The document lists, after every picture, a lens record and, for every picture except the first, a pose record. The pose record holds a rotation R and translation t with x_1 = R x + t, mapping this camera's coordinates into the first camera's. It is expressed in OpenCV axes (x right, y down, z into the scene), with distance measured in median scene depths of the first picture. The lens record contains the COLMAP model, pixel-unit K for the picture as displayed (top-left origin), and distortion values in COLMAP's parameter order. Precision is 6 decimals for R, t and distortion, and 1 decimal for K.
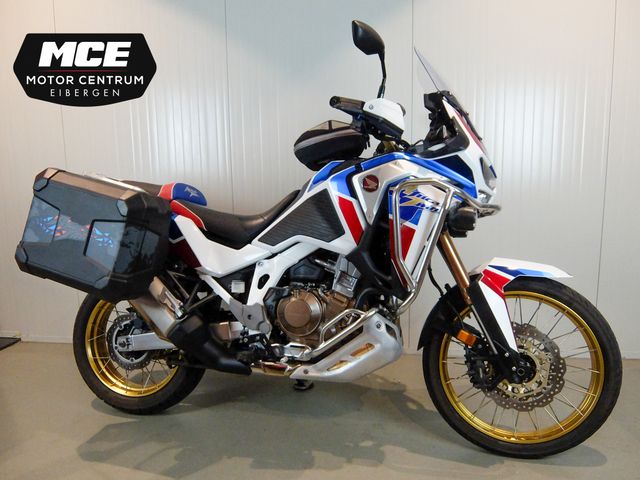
lens RADIAL K [[482.9, 0, 326.2], [0, 482.9, 244.4], [0, 0, 1]] dist [-0.026217, 0.008219]
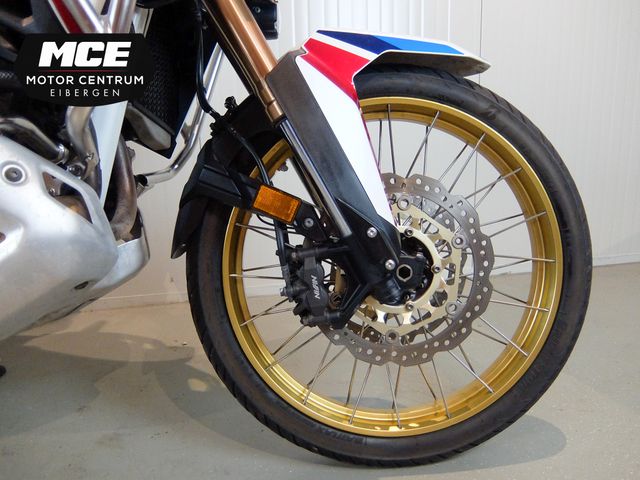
lens RADIAL K [[482.9, 0, 322.7], [0, 482.9, 243.7], [0, 0, 1]] dist [-0.026217, 0.008219]
pose [[0.950923, -0.072436, 0.300828, 0.195651], [0.055665, 0.996399, 0.063963, 0.192967], [-0.304378, -0.044078, 0.951531, 0.573623]]
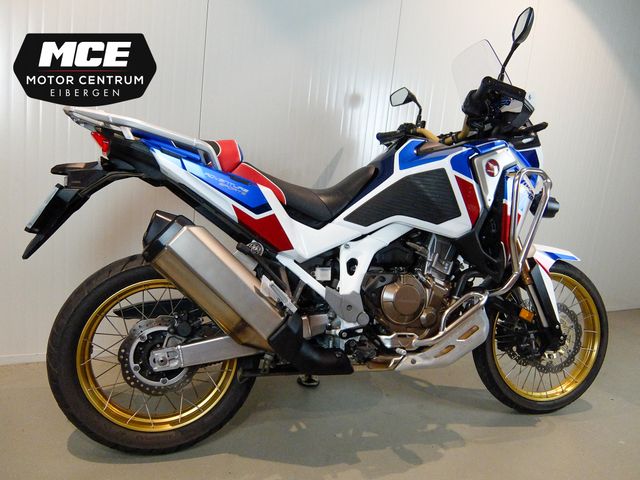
lens RADIAL K [[482.9, 0, 322.6], [0, 482.9, 238.0], [0, 0, 1]] dist [-0.026217, 0.008219]
pose [[0.836974, 0.017863, 0.546952, -0.685505], [-0.025716, 0.999647, 0.006705, 0.021521], [-0.546639, -0.019678, 0.837137, 0.311035]]
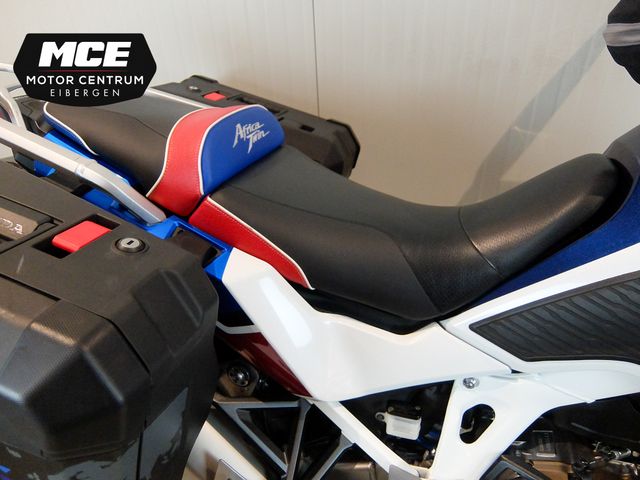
lens RADIAL K [[482.9, 0, 324.6], [0, 482.9, 237.9], [0, 0, 1]] dist [-0.026217, 0.008219]
pose [[0.998330, 0.007457, -0.057290, -0.238137], [0.019137, 0.892972, 0.449706, -0.233823], [0.054512, -0.450051, 0.891338, 0.760790]]
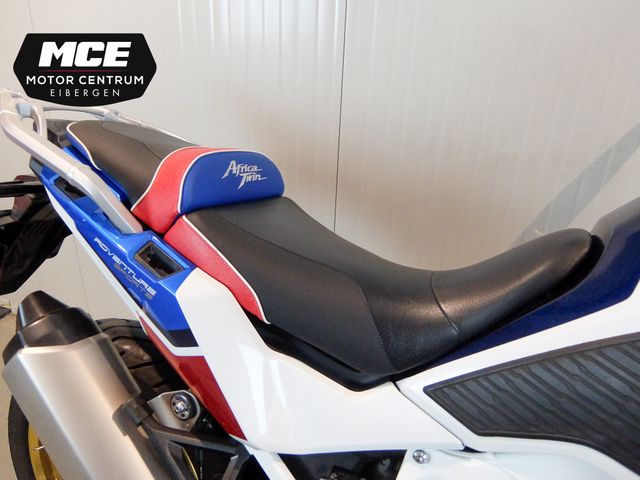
lens RADIAL K [[482.9, 0, 320.5], [0, 482.9, 234.8], [0, 0, 1]] dist [-0.026217, 0.008219]
pose [[0.976425, 0.133872, -0.169330, -0.177287], [-0.087559, 0.962657, 0.256174, -0.191341], [0.197301, -0.235308, 0.951684, 0.753649]]
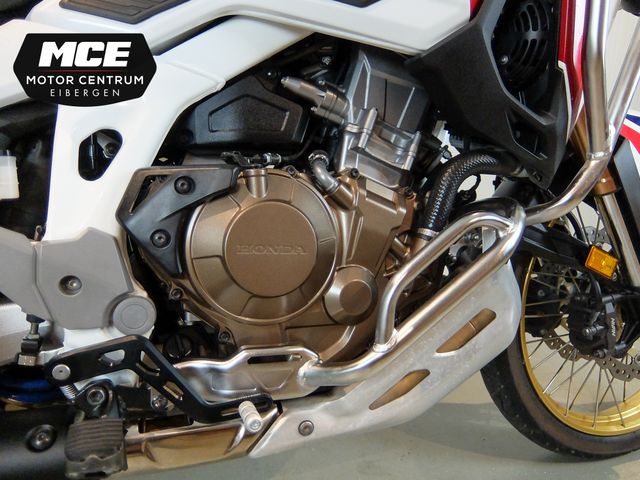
lens RADIAL K [[482.9, 0, 322.8], [0, 482.9, 238.7], [0, 0, 1]] dist [-0.026217, 0.008219]
pose [[0.831188, -0.090683, 0.548547, -0.188273], [0.023356, 0.991433, 0.128508, 0.097671], [-0.555501, -0.094002, 0.826185, 0.725615]]
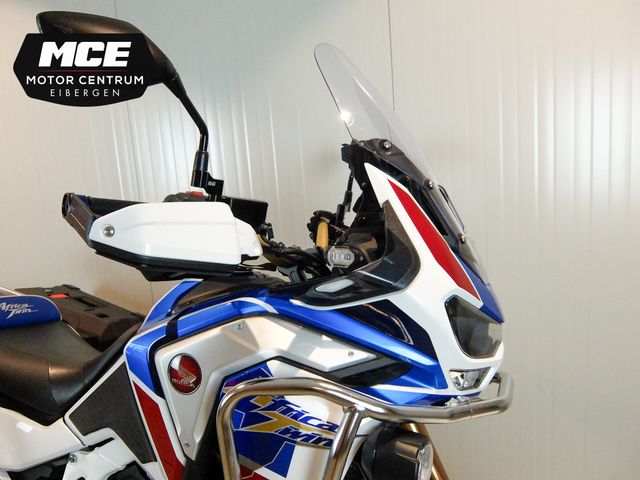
lens RADIAL K [[482.9, 0, 317.3], [0, 482.9, 243.8], [0, 0, 1]] dist [-0.026217, 0.008219]
pose [[0.984415, -0.028689, -0.173506, 0.264909], [0.033211, 0.999179, 0.023214, -0.228577], [0.172697, -0.028614, 0.984559, 0.530004]]
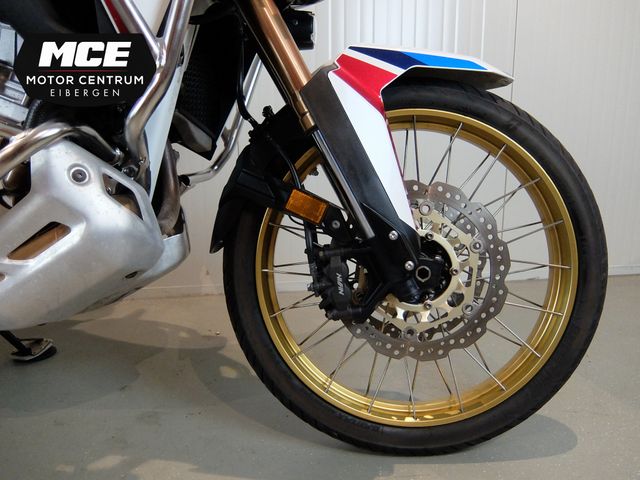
lens RADIAL K [[482.9, 0, 322.4], [0, 482.9, 244.9], [0, 0, 1]] dist [-0.026217, 0.008219]
pose [[0.970538, -0.042928, 0.237091, 0.190912], [0.027992, 0.997426, 0.066009, 0.189966], [-0.239315, -0.057428, 0.969242, 0.539879]]
